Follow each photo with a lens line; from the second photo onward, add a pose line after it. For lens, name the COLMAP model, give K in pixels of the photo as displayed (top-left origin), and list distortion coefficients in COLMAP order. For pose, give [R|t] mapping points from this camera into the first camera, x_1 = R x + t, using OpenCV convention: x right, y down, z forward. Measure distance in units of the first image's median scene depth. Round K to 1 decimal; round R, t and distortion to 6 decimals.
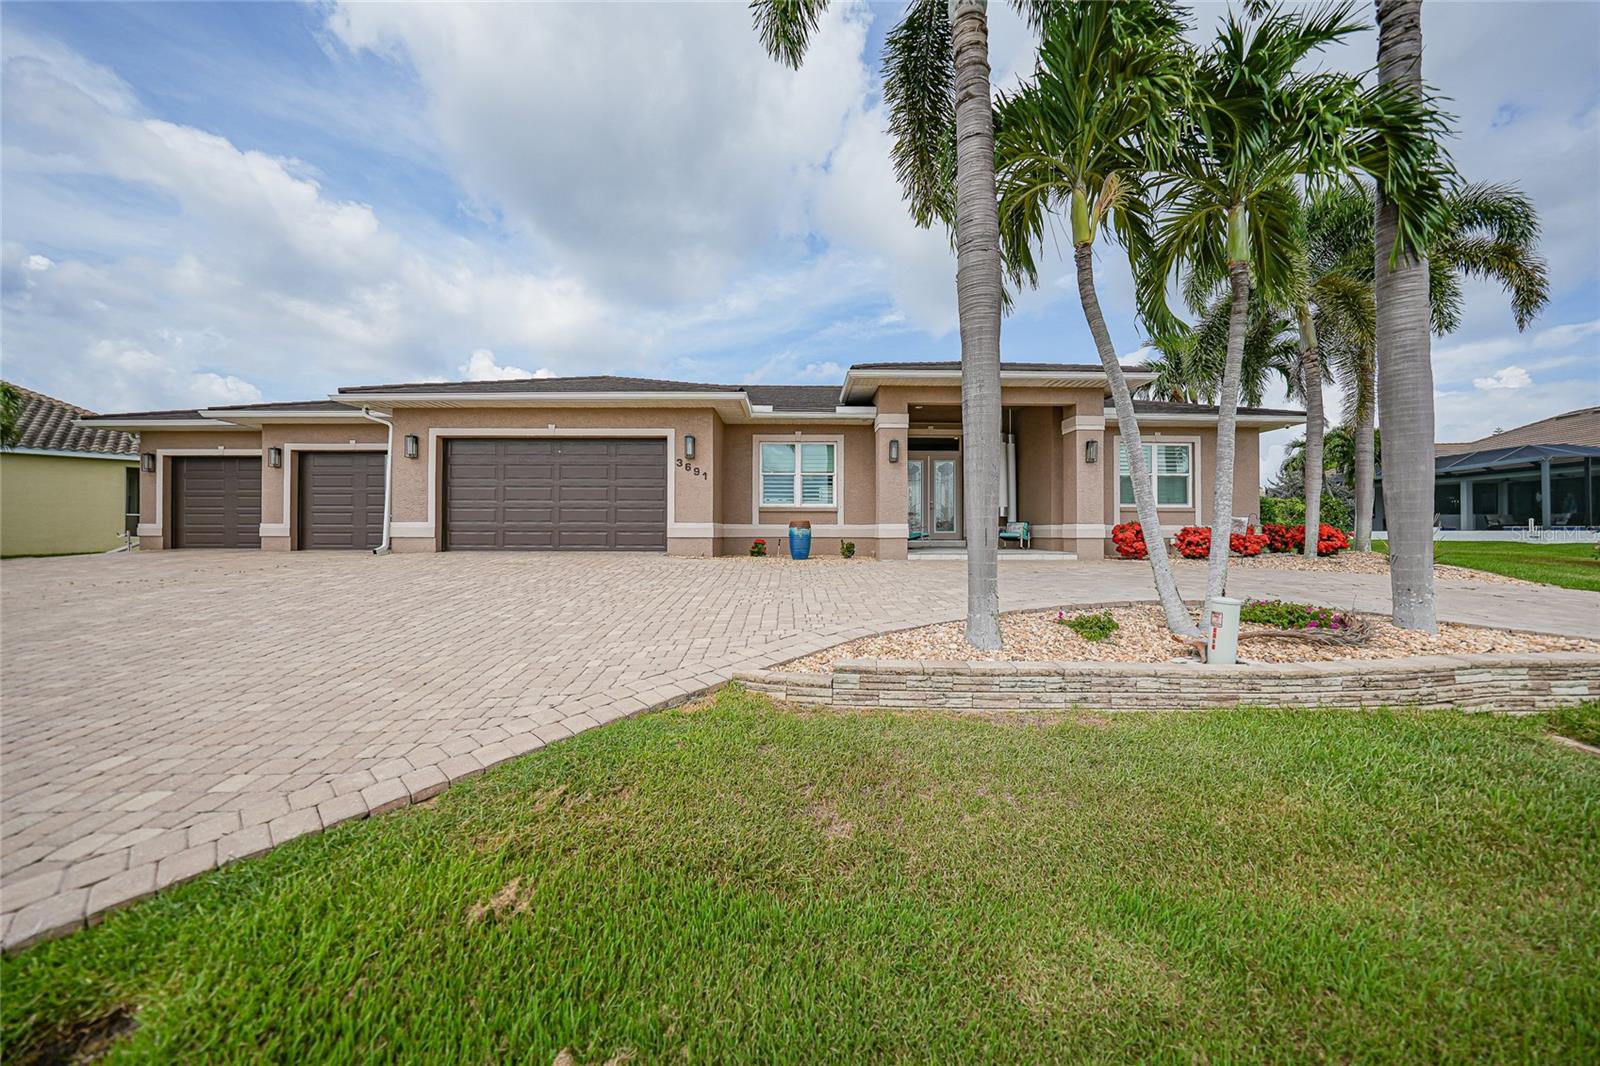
lens RADIAL K [[557.7, 0, 800.0], [0, 557.7, 533.0], [0, 0, 1]] dist [-0.003303, -0.000034]
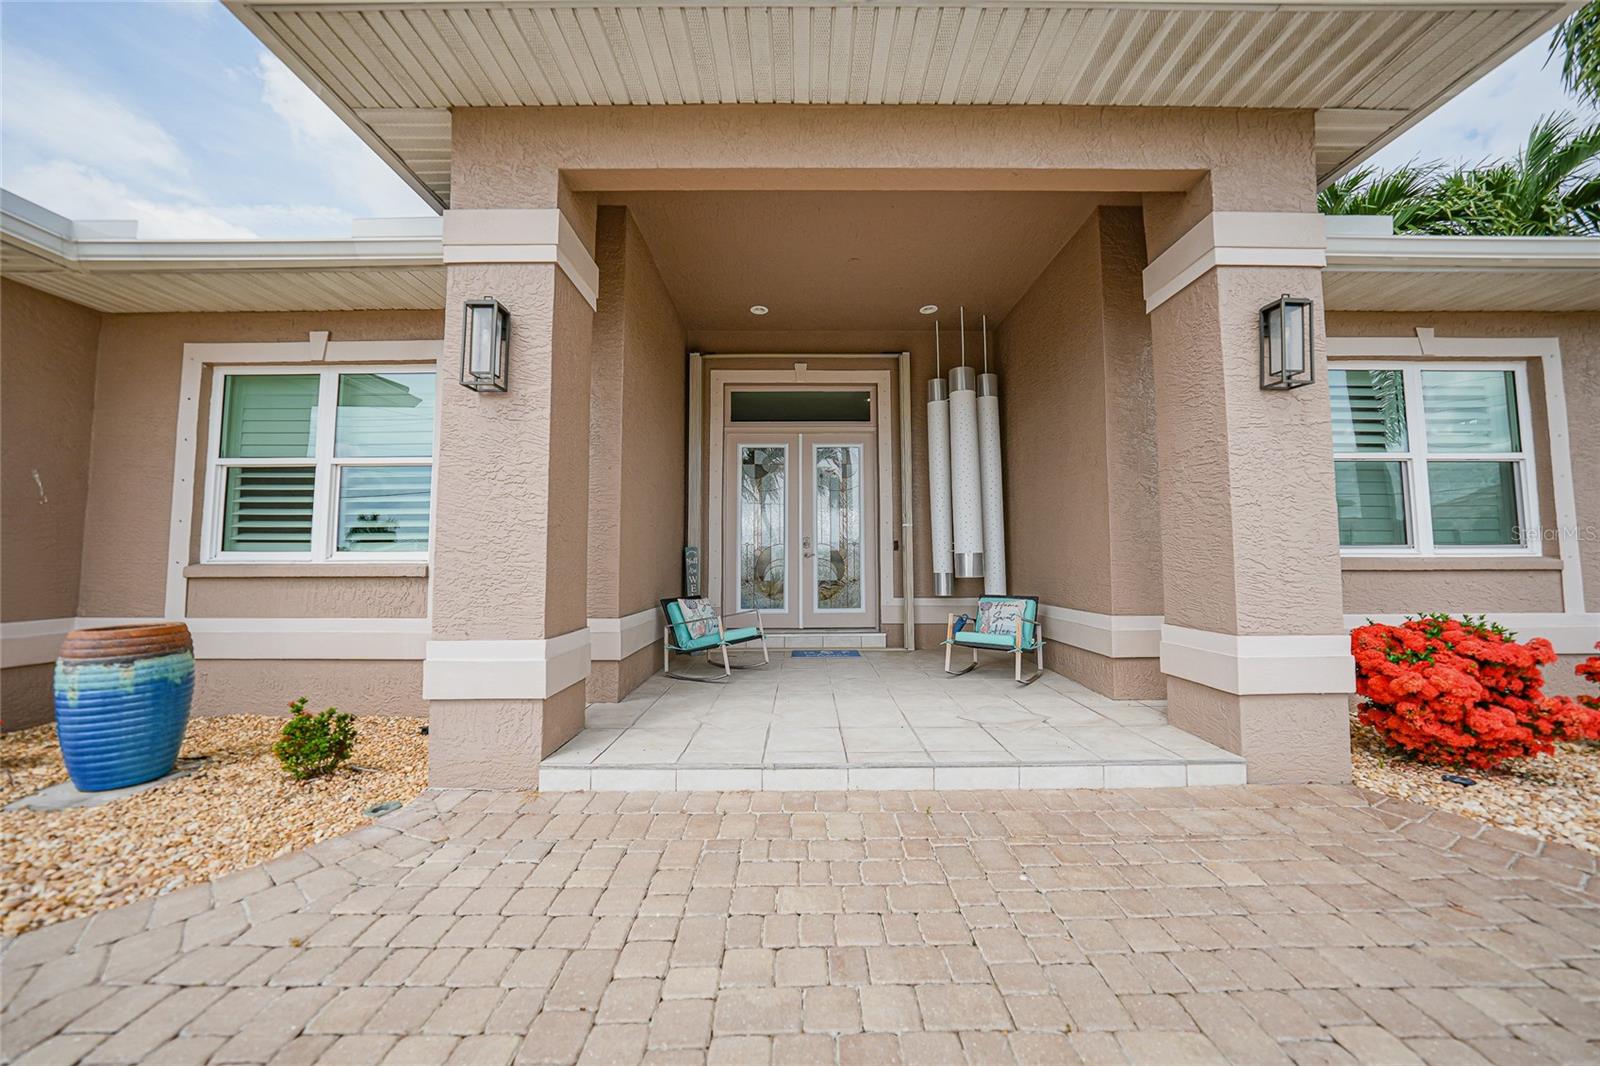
lens RADIAL K [[557.7, 0, 800.0], [0, 557.7, 533.0], [0, 0, 1]] dist [-0.003303, -0.000034]
pose [[0.999922, -0.005960, -0.010994, 0.277195], [0.005328, 0.998381, -0.056636, -0.043968], [0.011313, 0.056573, 0.998334, 0.677129]]
